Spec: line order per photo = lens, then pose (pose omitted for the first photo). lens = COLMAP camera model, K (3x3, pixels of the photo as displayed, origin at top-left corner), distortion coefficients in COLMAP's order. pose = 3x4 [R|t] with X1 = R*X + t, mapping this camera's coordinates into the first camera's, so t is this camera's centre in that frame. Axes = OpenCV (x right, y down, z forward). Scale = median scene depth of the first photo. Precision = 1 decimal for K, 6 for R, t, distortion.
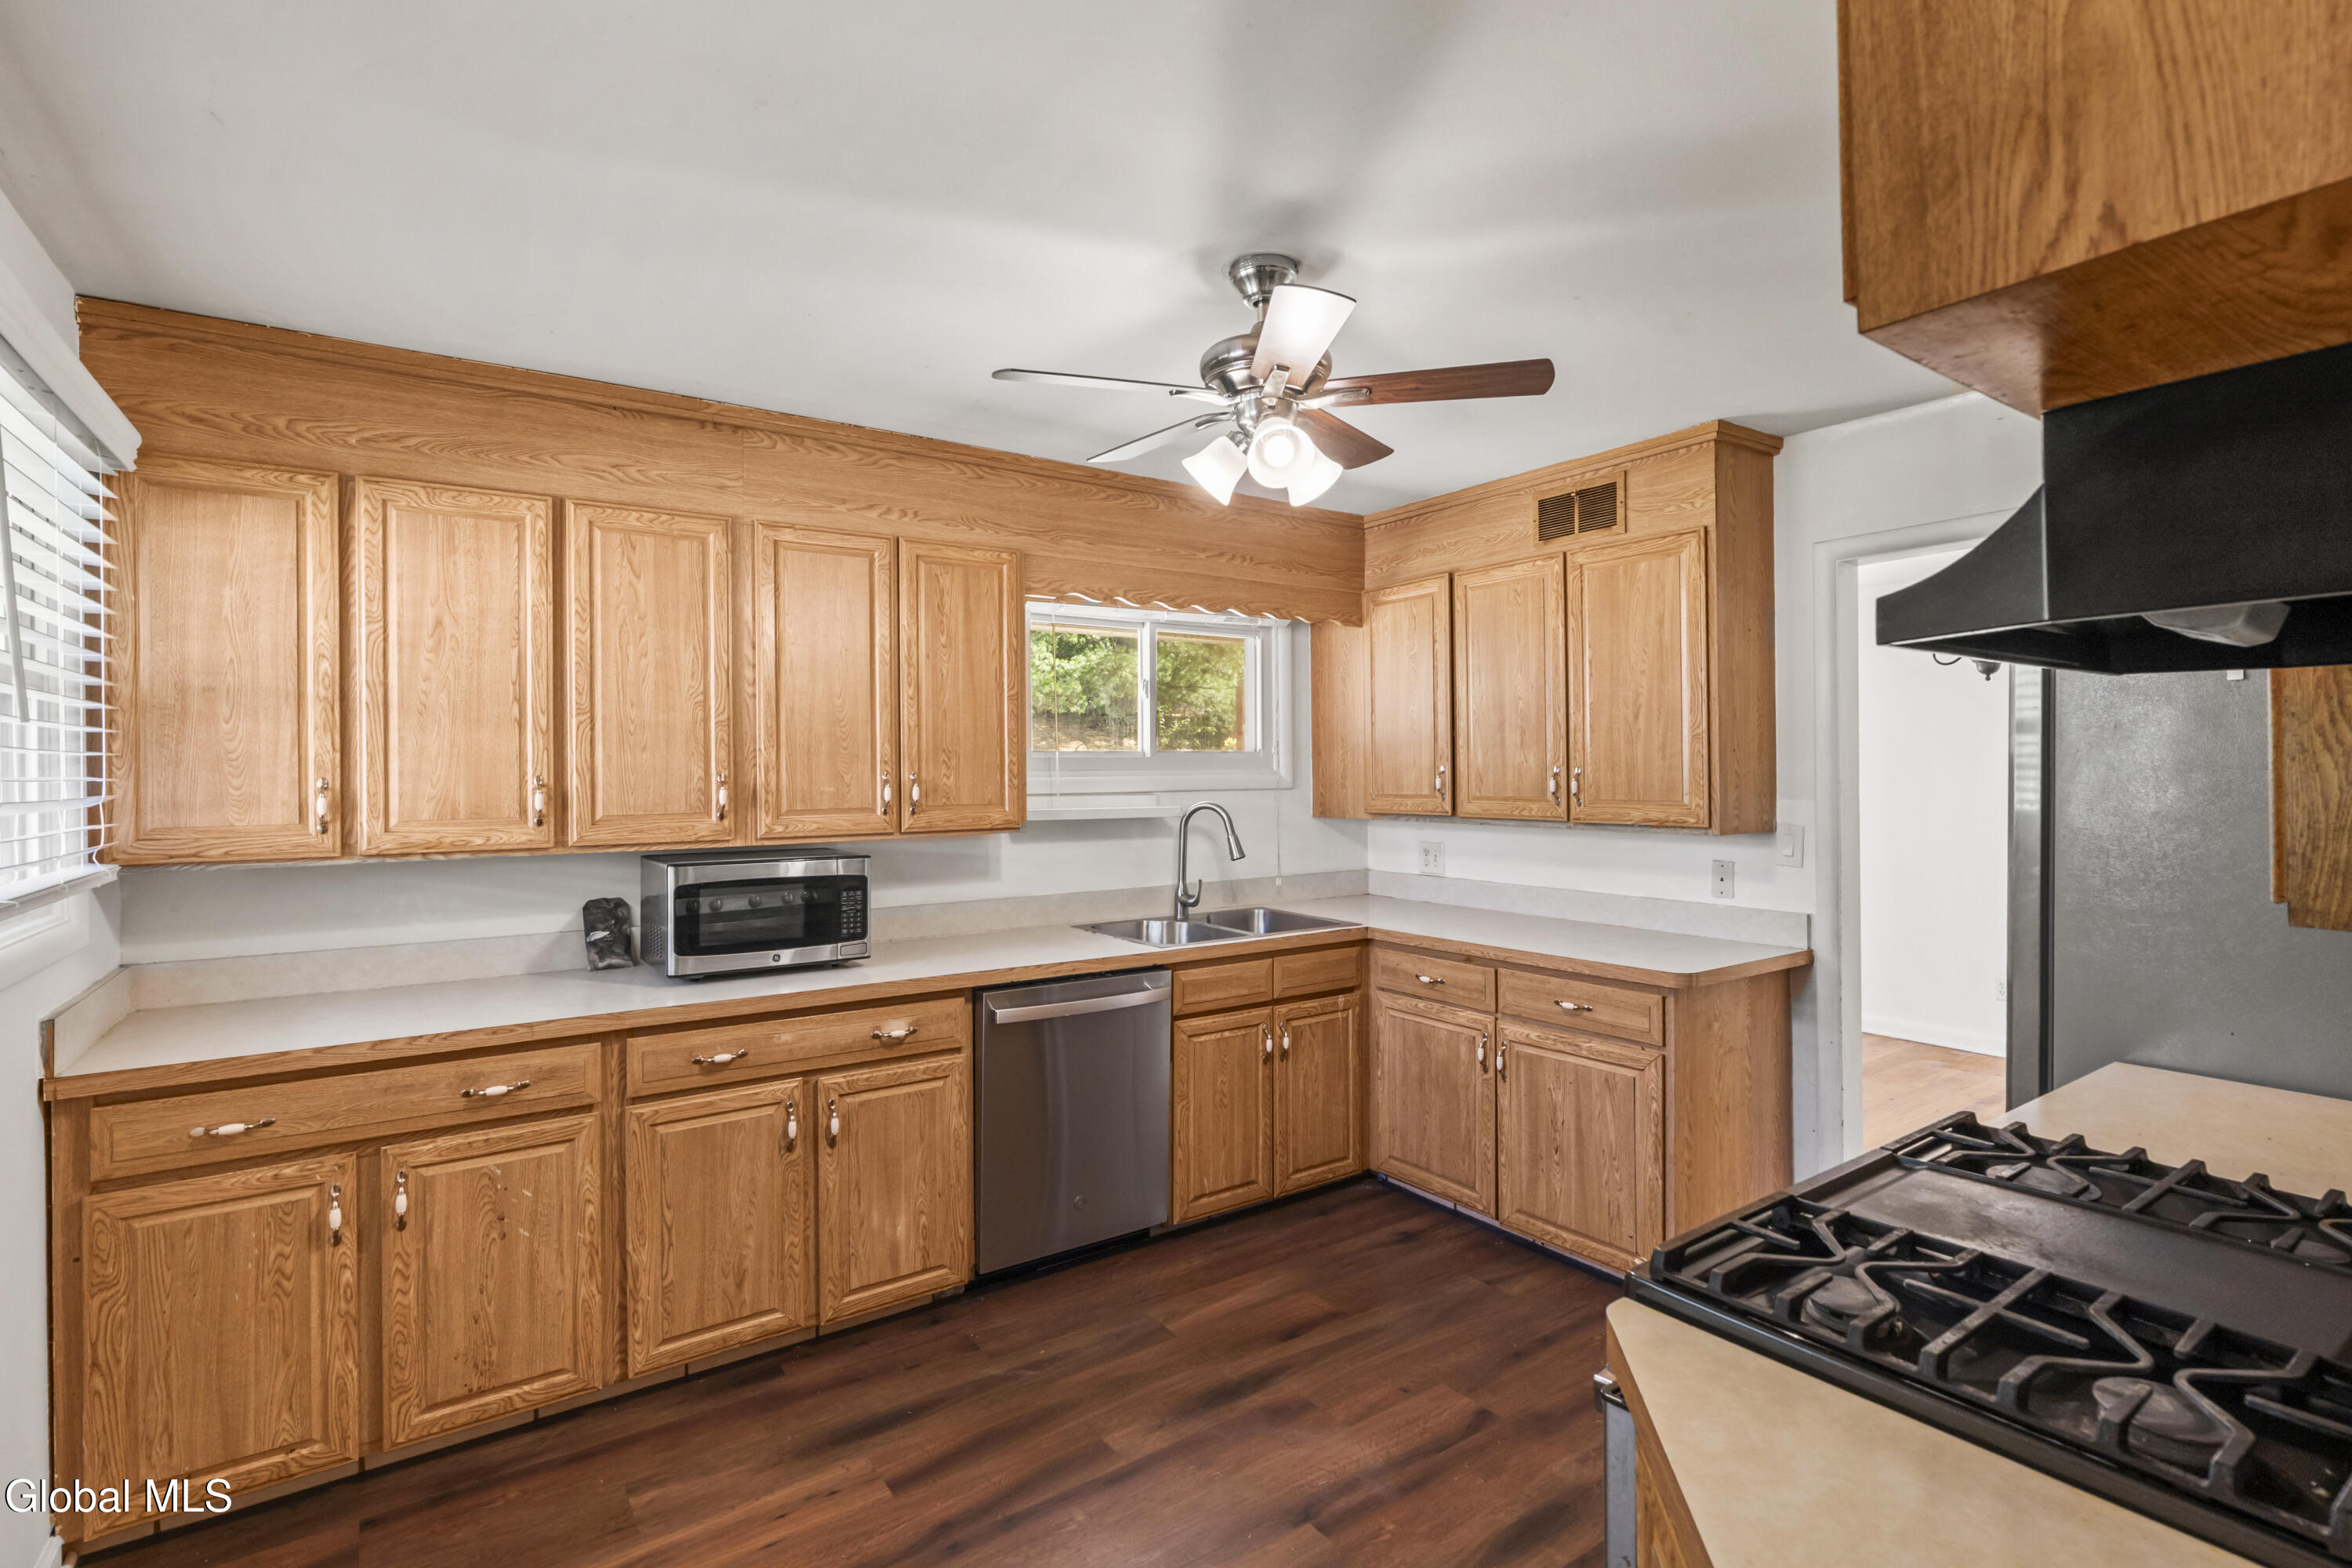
lens RADIAL K [[1119.7, 0, 1223.8], [0, 1119.7, 764.1], [0, 0, 1]] dist [-0.004824, 0.000002]
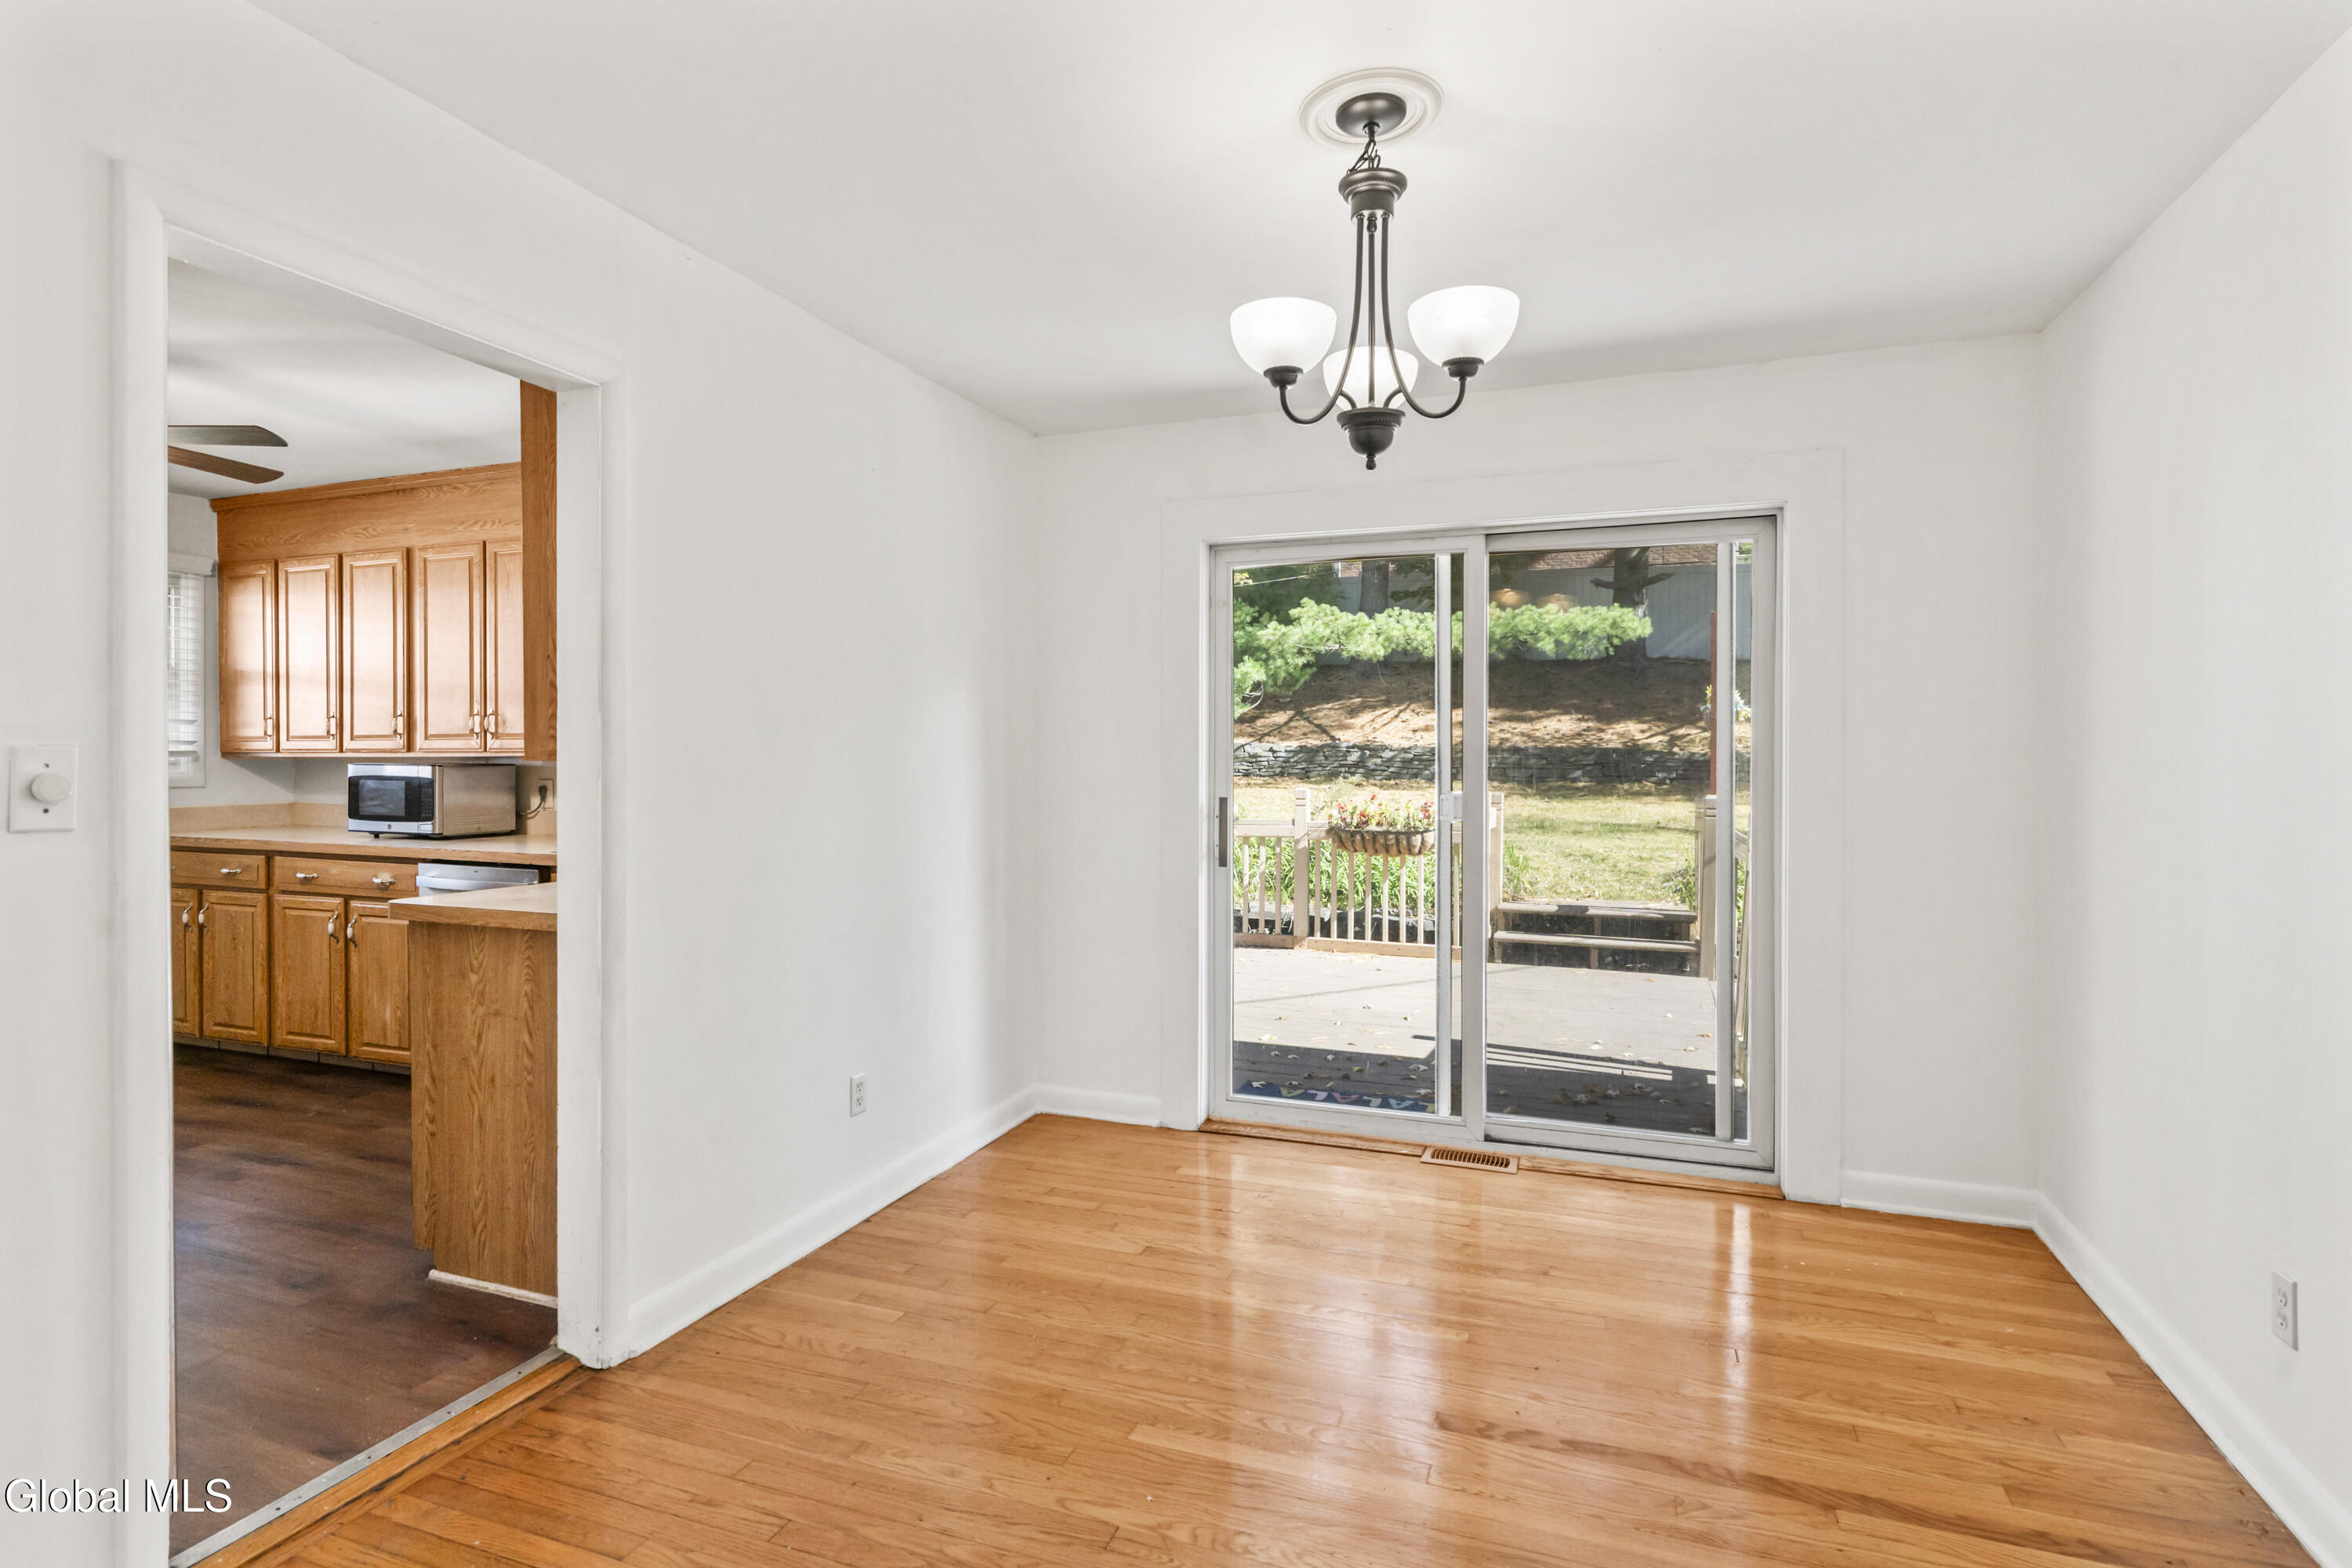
lens RADIAL K [[1166.4, 0, 1178.9], [0, 1166.4, 772.1], [0, 0, 1]] dist [-0.007149, 0.003185]
pose [[0.559871, 0.018981, -0.828363, 1.663258], [-0.006497, 0.999807, 0.018519, 0.063094], [0.828555, -0.004987, 0.559886, 1.066416]]
